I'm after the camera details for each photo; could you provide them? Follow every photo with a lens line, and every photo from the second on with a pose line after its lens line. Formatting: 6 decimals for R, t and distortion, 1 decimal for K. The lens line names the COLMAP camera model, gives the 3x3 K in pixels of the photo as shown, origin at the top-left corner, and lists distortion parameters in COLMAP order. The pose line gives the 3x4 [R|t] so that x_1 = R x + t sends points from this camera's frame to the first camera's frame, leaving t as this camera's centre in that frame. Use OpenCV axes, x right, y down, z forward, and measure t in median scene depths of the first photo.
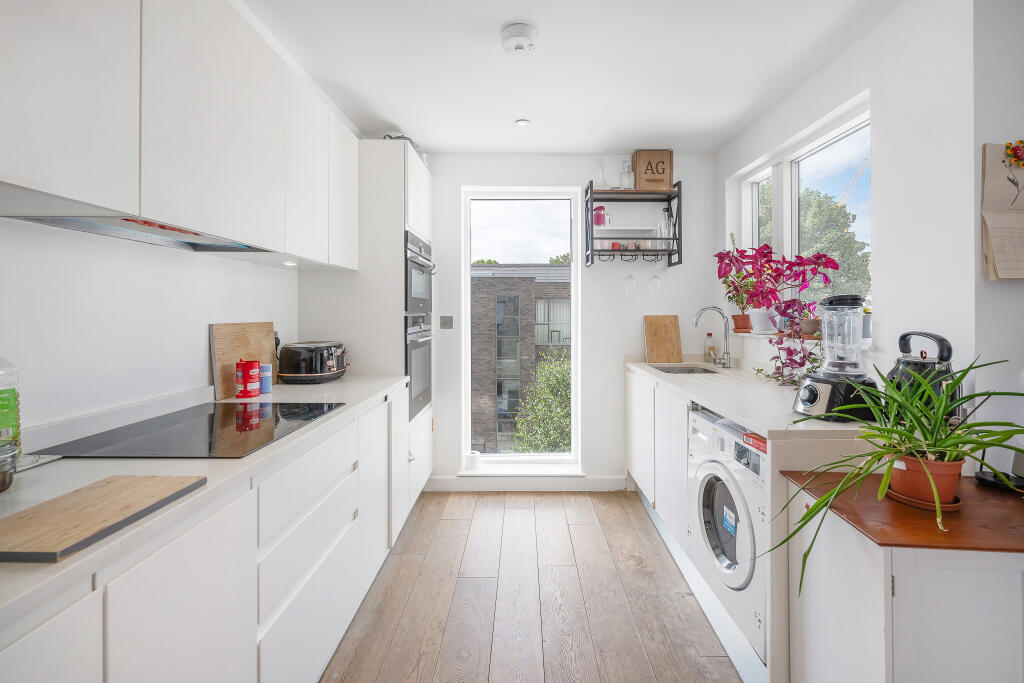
lens RADIAL K [[416.4, 0, 508.6], [0, 416.4, 310.0], [0, 0, 1]] dist [0.003133, 0.000133]
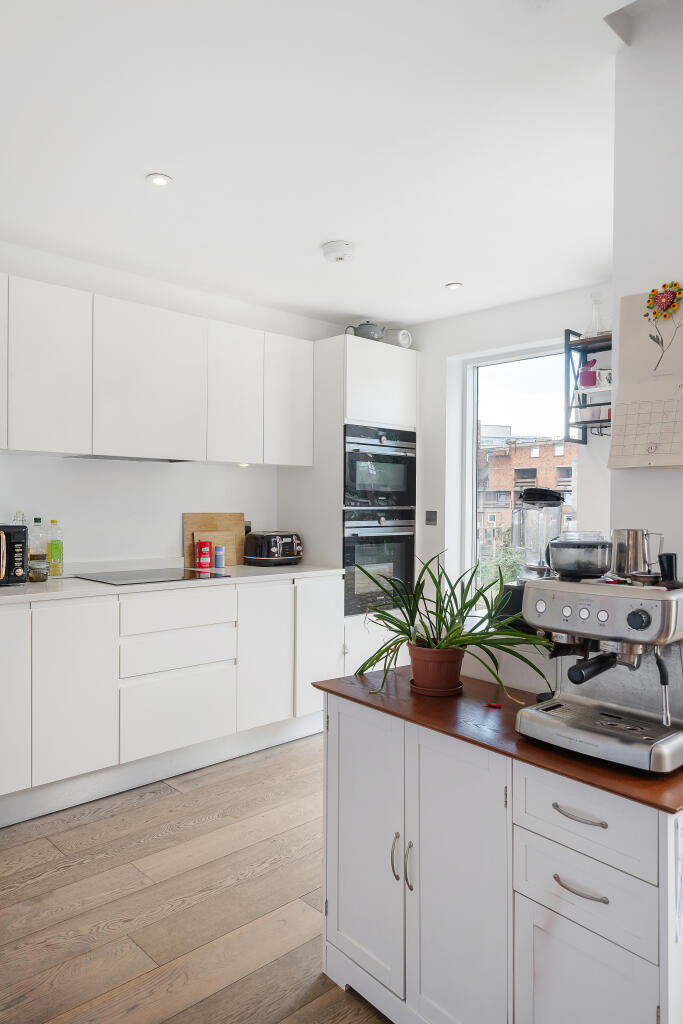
lens RADIAL K [[705.1, 0, 343.4], [0, 705.1, 508.1], [0, 0, 1]] dist [0.008710, 0.000170]
pose [[0.687779, 0.009645, -0.725856, 1.120101], [-0.003160, 0.999942, 0.010292, -0.006957], [0.725913, -0.004785, 0.687770, -0.193519]]
